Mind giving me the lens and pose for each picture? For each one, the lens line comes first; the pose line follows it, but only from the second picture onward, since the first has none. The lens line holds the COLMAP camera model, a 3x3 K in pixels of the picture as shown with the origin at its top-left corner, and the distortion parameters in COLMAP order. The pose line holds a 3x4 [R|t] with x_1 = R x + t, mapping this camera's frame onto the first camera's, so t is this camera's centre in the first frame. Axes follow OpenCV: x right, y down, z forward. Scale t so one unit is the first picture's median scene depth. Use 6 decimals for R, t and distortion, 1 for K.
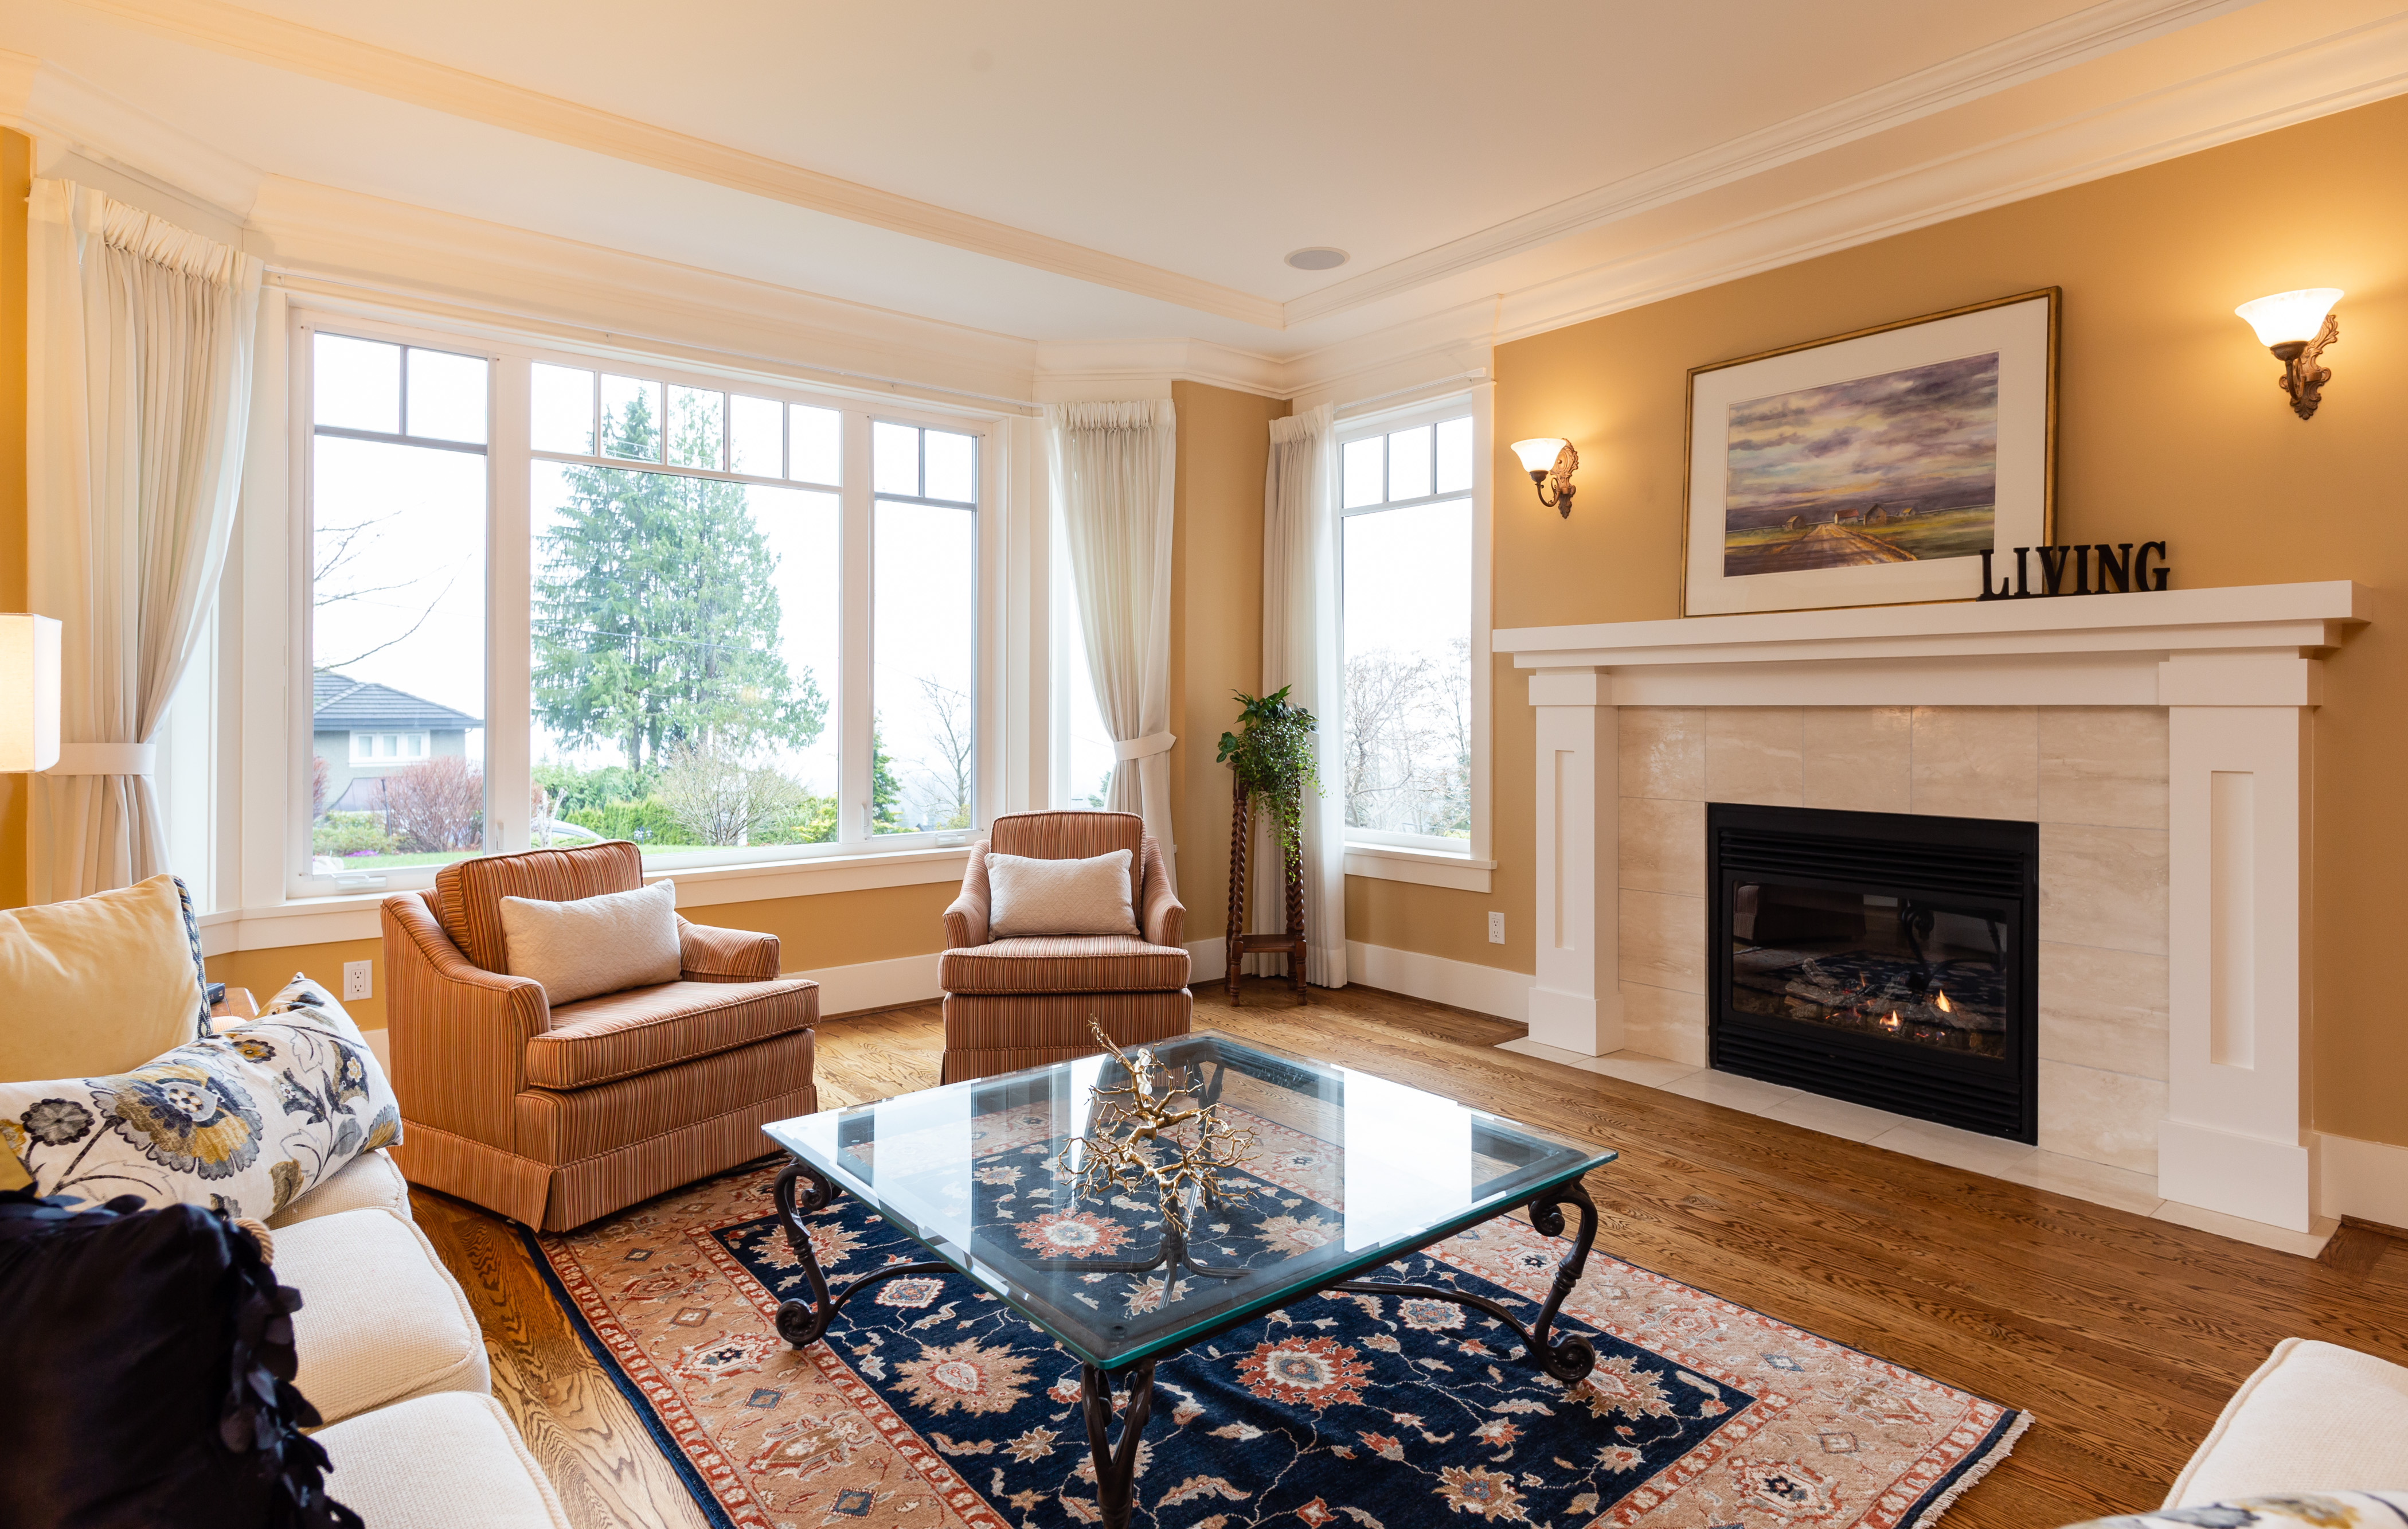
lens RADIAL K [[1245.0, 0, 1208.2], [0, 1245.0, 714.1], [0, 0, 1]] dist [0.002840, -0.006040]
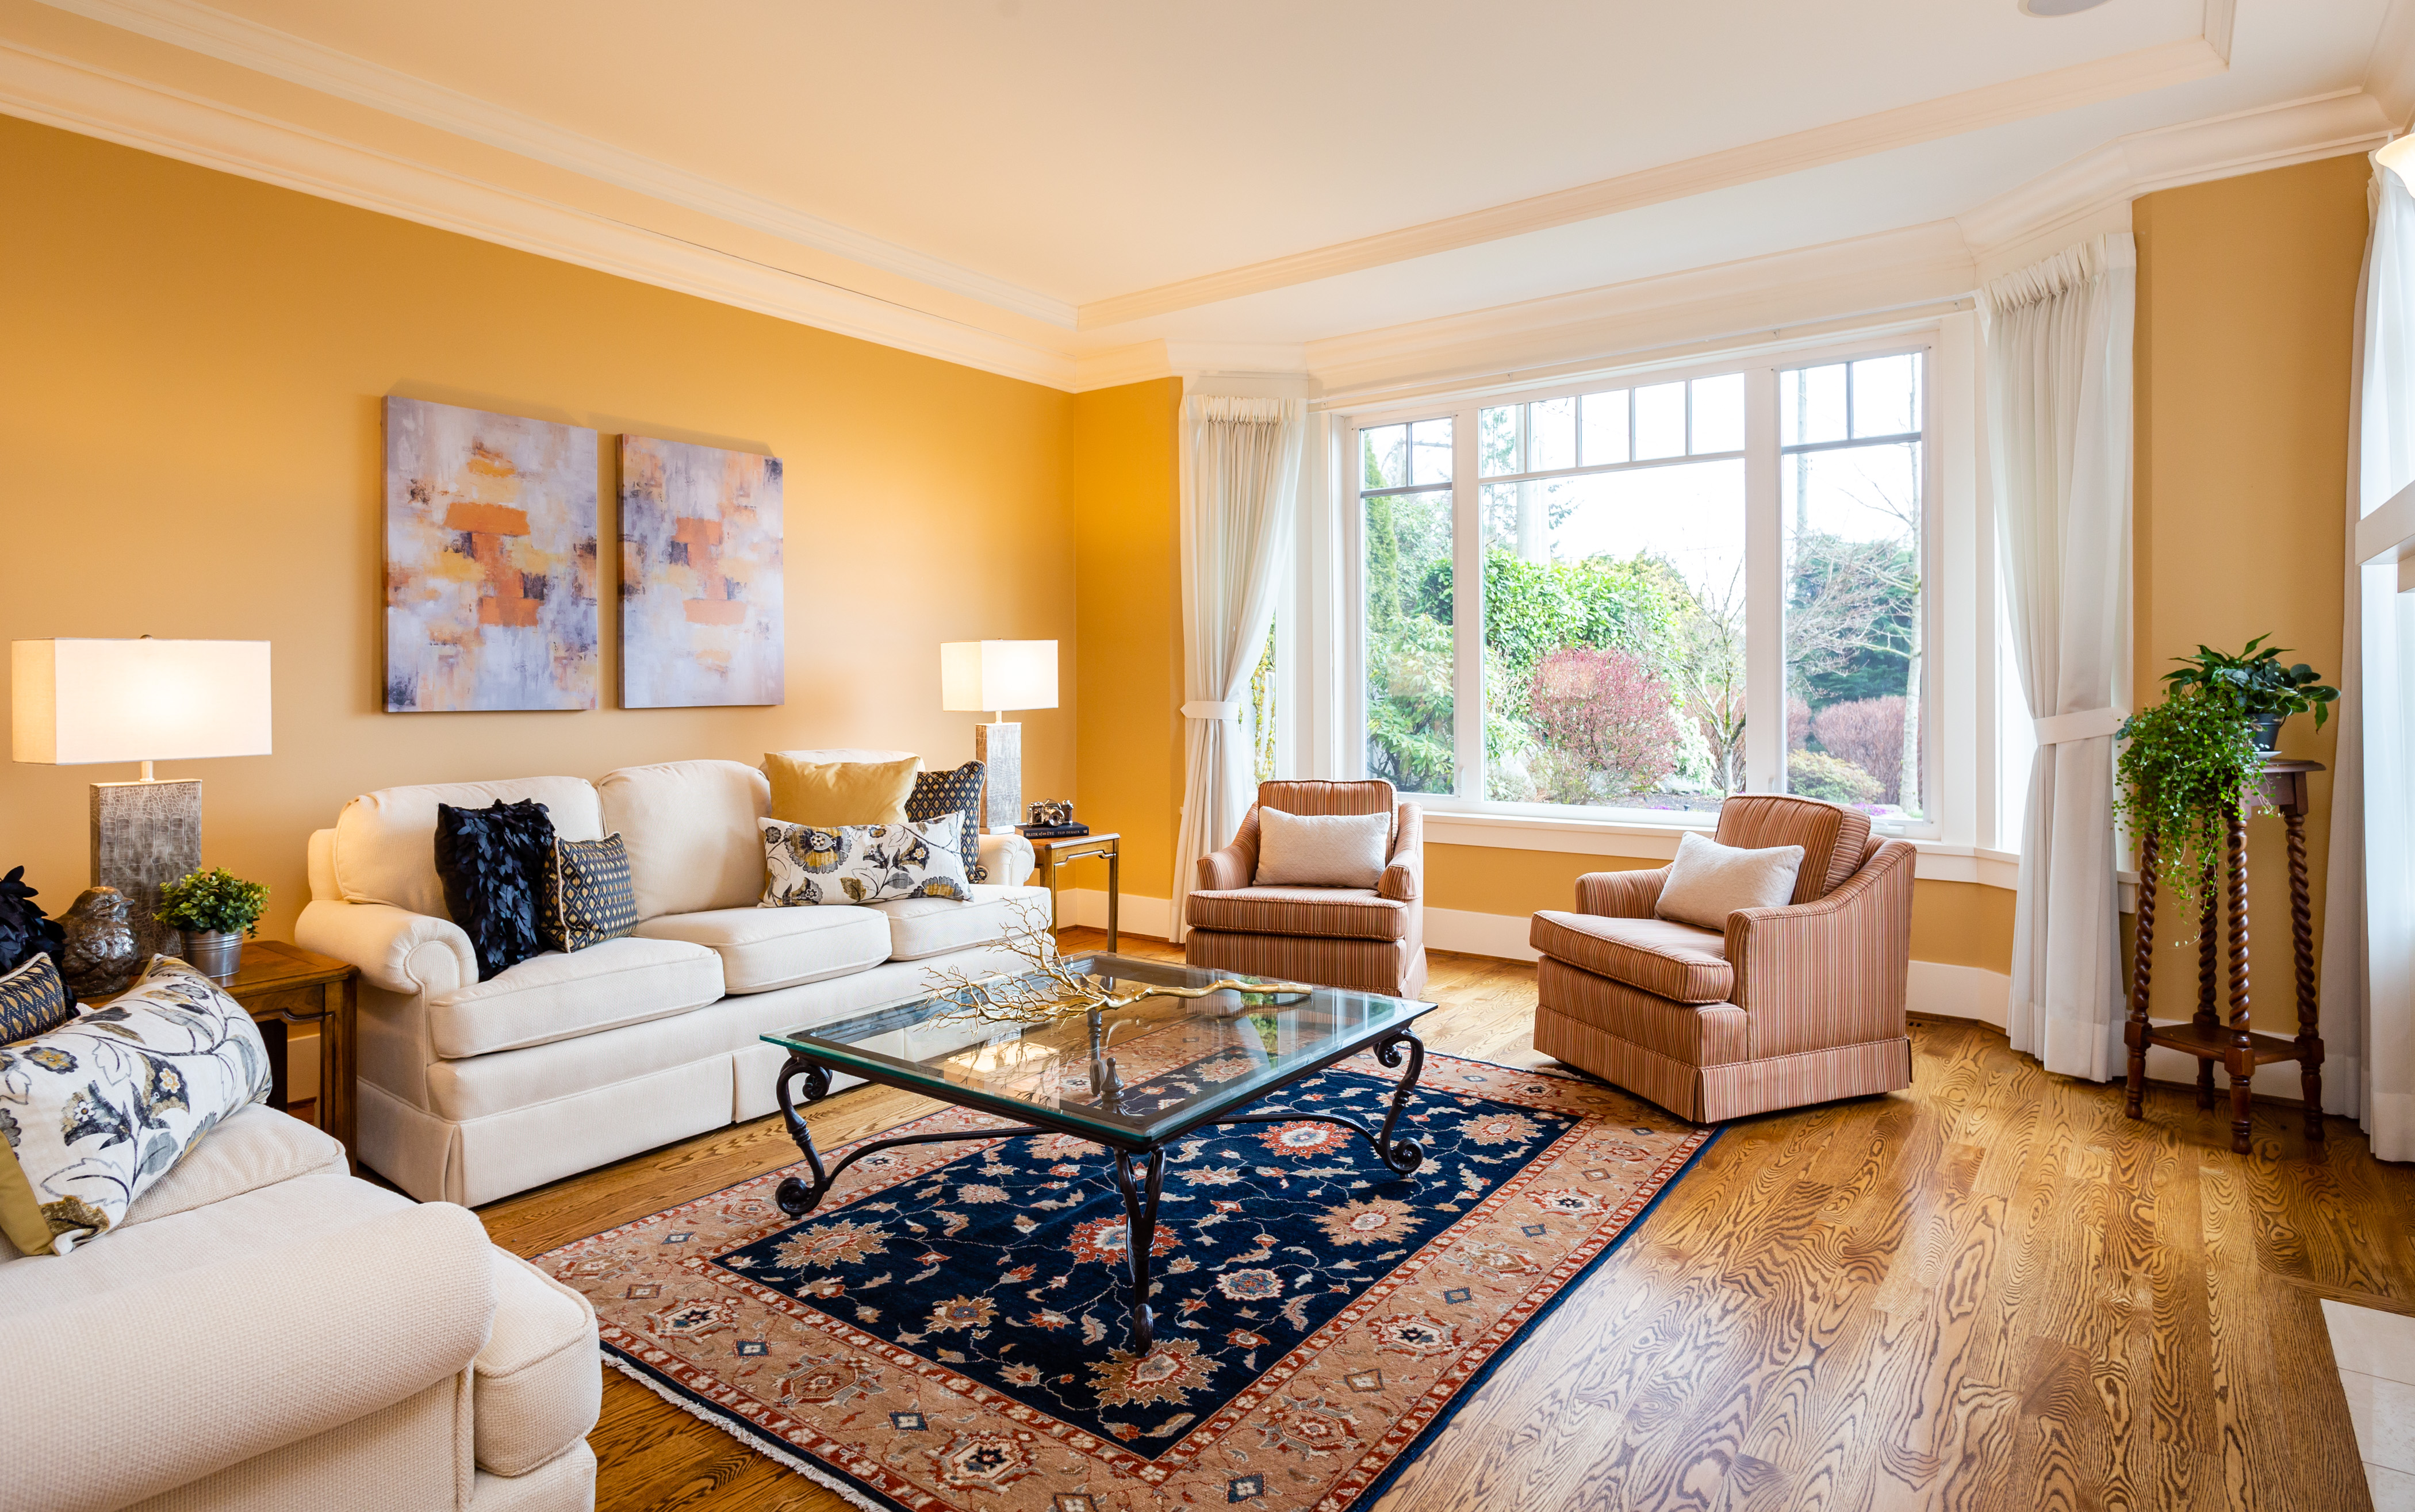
lens RADIAL K [[1258.7, 0, 1177.4], [0, 1258.7, 712.0], [0, 0, 1]] dist [0.048740, 0.000273]
pose [[0.237950, 0.018525, -0.971101, 1.184929], [-0.003157, 0.999828, 0.018299, 0.004059], [0.971272, -0.001288, 0.237967, 0.724561]]
